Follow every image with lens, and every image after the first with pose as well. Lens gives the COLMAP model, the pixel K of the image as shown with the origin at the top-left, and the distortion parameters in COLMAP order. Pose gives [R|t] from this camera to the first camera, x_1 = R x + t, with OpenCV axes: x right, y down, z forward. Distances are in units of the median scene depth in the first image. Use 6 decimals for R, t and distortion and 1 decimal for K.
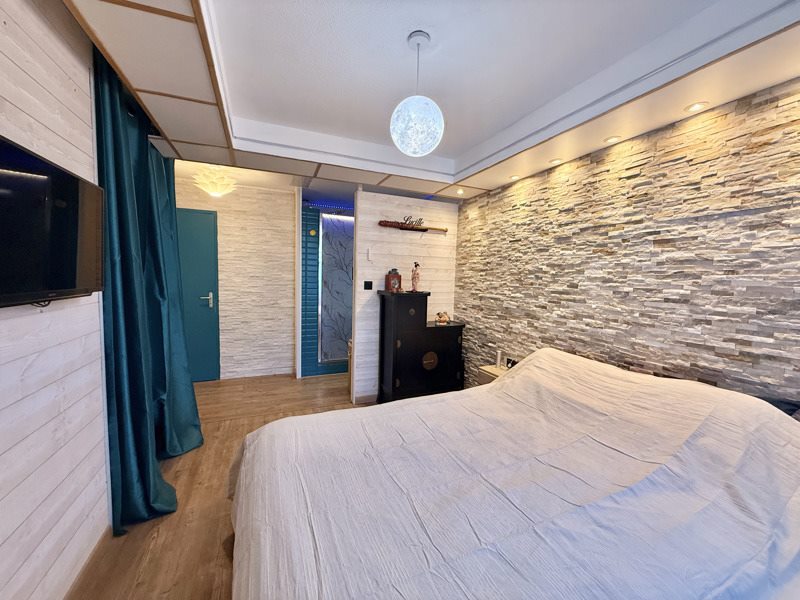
lens RADIAL K [[317.7, 0, 403.3], [0, 317.7, 298.9], [0, 0, 1]] dist [-0.000196, 0.000114]
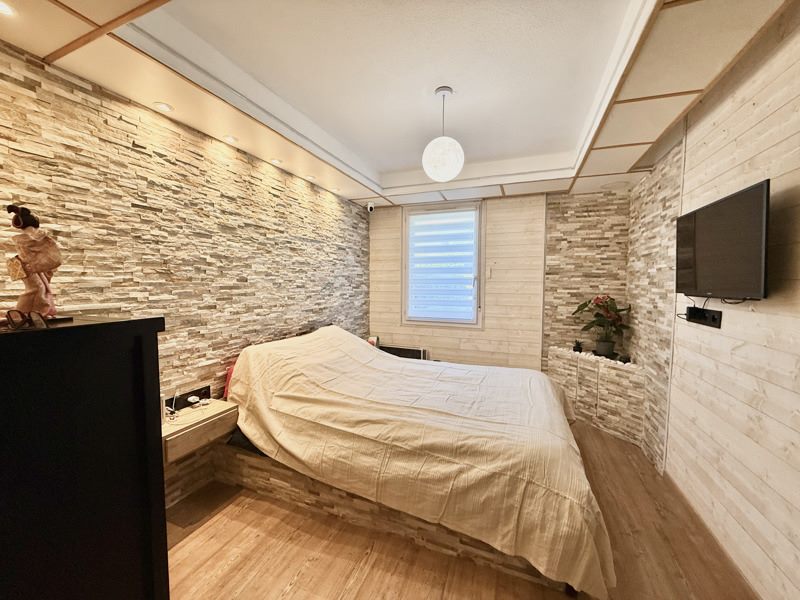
lens RADIAL K [[317.7, 0, 402.4], [0, 317.7, 304.5], [0, 0, 1]] dist [-0.000196, 0.000114]
pose [[-0.705205, -0.076909, 0.704820, -0.509620], [0.029079, 0.990125, 0.137136, -0.083854], [-0.708407, 0.117205, -0.696005, 1.316332]]
